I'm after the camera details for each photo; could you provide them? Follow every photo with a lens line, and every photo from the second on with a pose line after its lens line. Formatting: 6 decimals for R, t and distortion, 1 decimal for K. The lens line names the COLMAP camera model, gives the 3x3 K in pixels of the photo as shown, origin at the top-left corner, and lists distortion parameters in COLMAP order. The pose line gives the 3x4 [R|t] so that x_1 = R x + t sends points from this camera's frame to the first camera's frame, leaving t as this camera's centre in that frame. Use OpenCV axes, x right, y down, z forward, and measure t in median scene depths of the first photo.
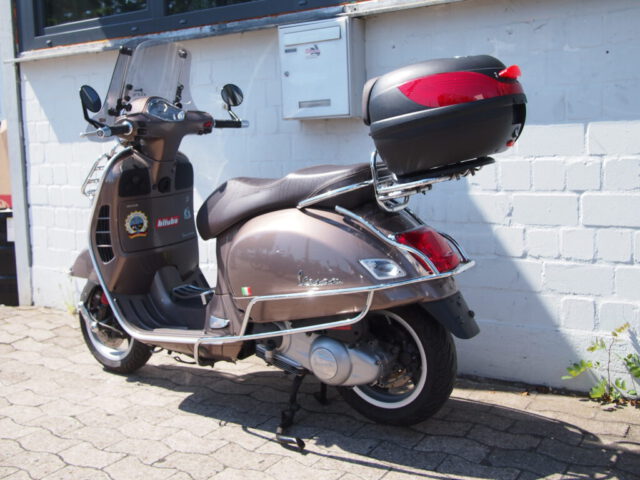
lens RADIAL K [[695.6, 0, 319.6], [0, 695.6, 235.3], [0, 0, 1]] dist [-0.021903, 0.000000]
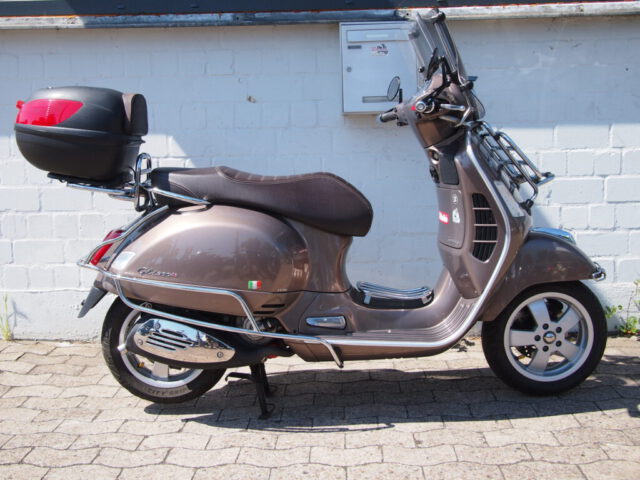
lens RADIAL K [[695.6, 0, 314.5], [0, 695.6, 234.3], [0, 0, 1]] dist [-0.021903, 0.000000]
pose [[0.858754, -0.056039, 0.509314, -0.701184], [0.061681, 0.998079, 0.005817, 0.004485], [-0.508661, 0.026419, 0.860561, 0.156466]]
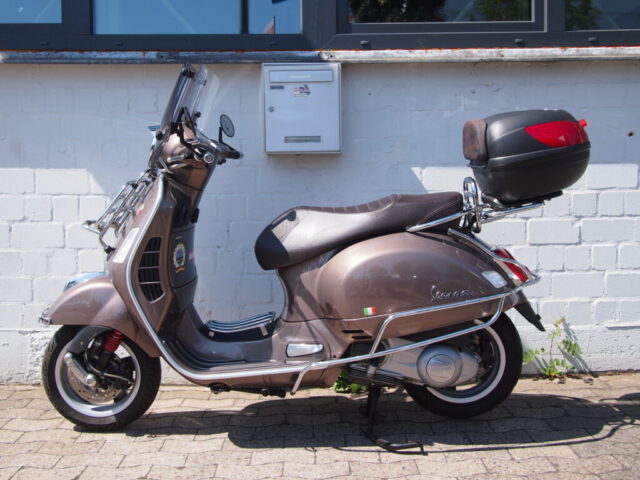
lens RADIAL K [[695.6, 0, 316.2], [0, 695.6, 235.0], [0, 0, 1]] dist [-0.021903, 0.000000]
pose [[0.833433, -0.018787, 0.552301, -0.628659], [0.053959, 0.997413, -0.047497, 0.008320], [-0.549979, 0.069387, 0.832291, 0.126386]]
